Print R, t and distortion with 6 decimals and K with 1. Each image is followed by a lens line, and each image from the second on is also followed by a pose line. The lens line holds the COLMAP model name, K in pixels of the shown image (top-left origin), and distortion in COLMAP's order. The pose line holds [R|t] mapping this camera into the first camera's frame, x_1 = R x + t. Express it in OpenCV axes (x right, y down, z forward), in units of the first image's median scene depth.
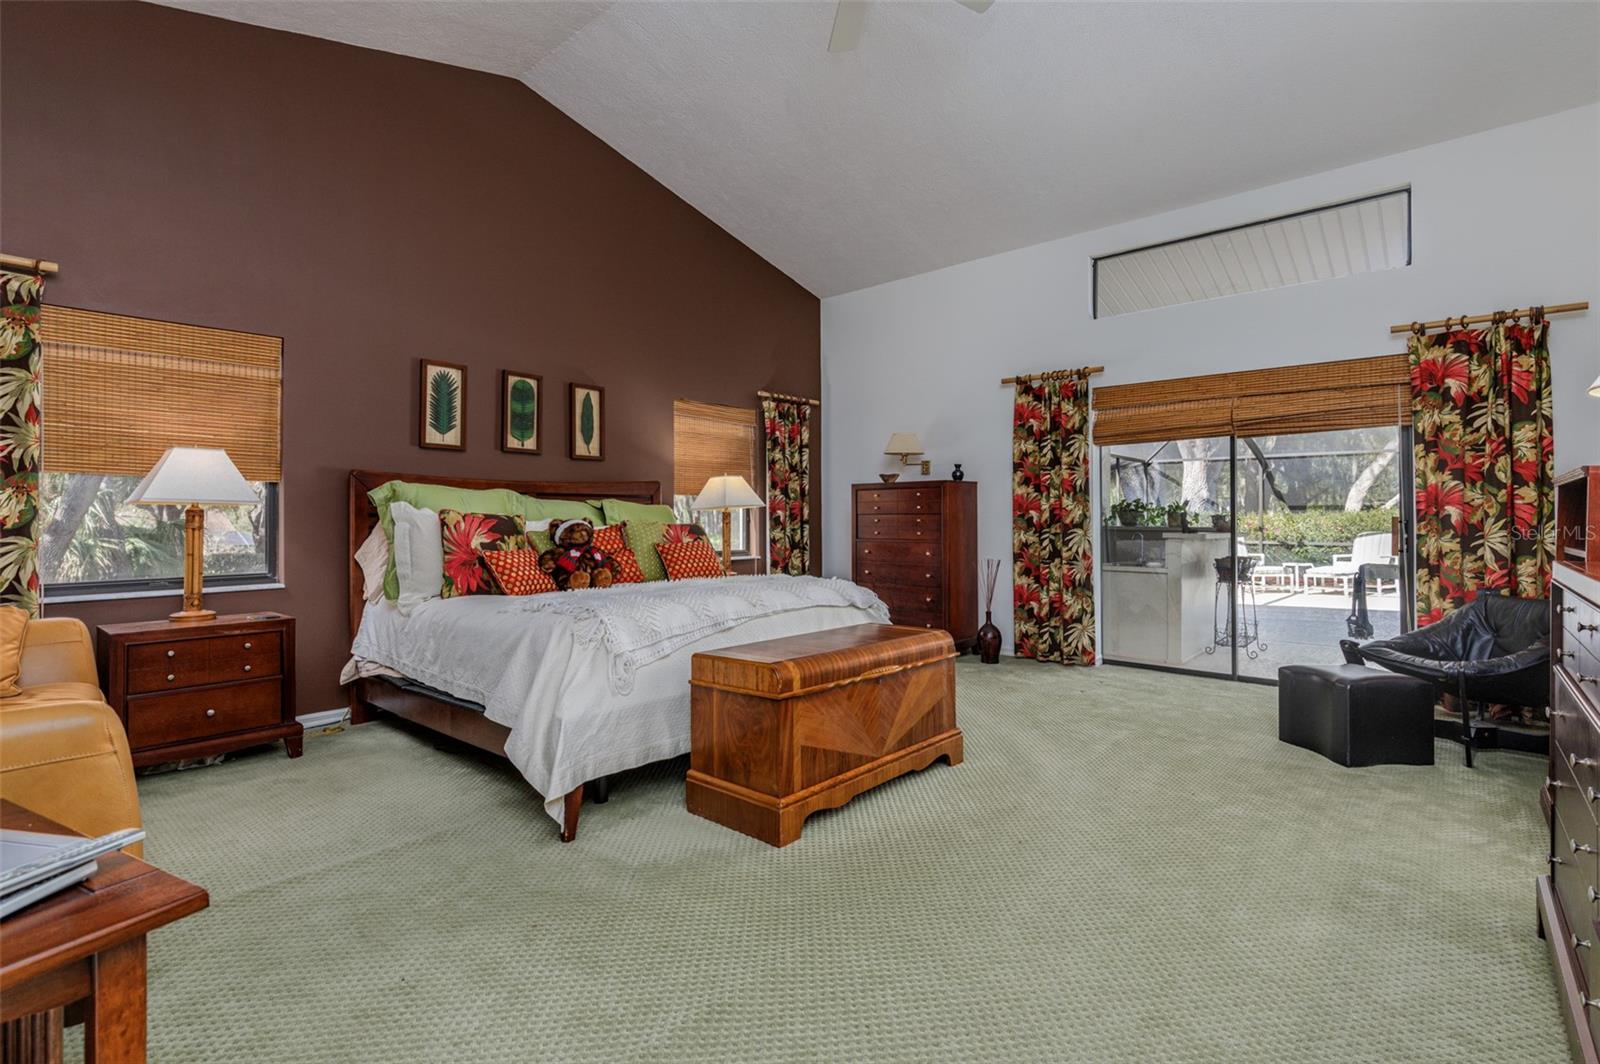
lens RADIAL K [[733.2, 0, 792.8], [0, 733.2, 530.4], [0, 0, 1]] dist [0.002445, 0.000254]
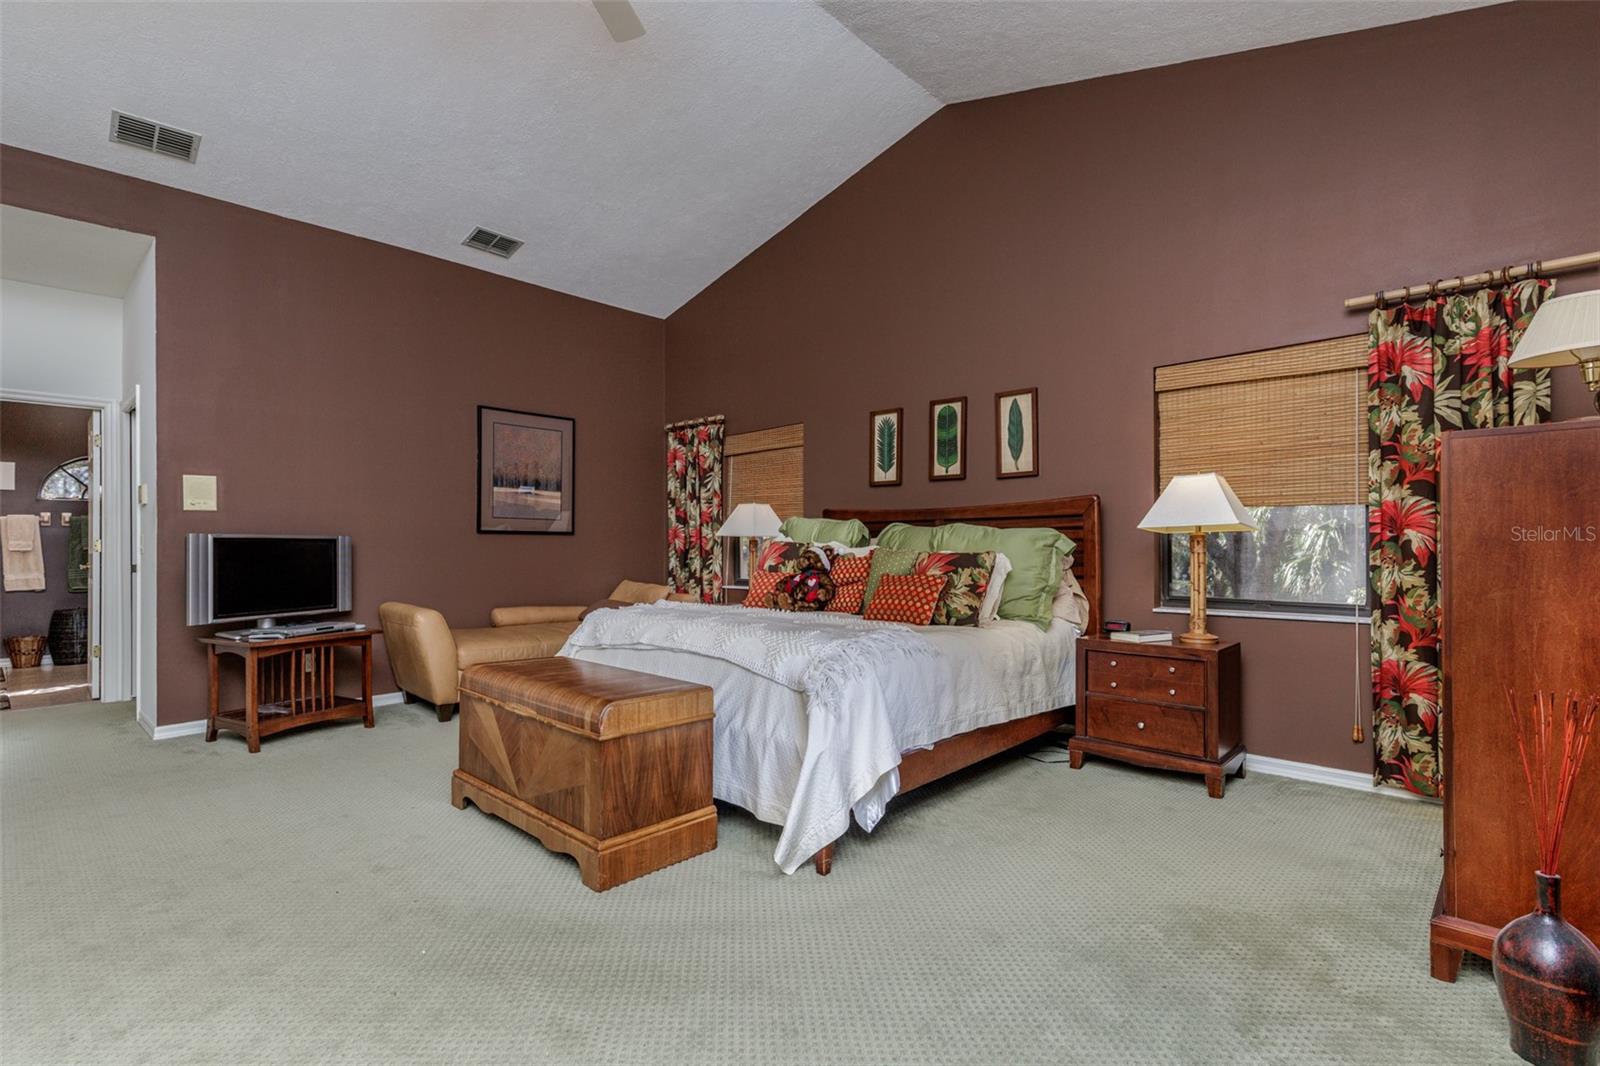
lens RADIAL K [[733.2, 0, 792.8], [0, 733.2, 531.4], [0, 0, 1]] dist [0.002445, 0.000254]
pose [[-0.038532, -0.000688, -0.999257, 0.663844], [-0.004484, 0.999990, -0.000516, -0.034535], [0.999247, 0.004461, -0.038535, 0.864940]]
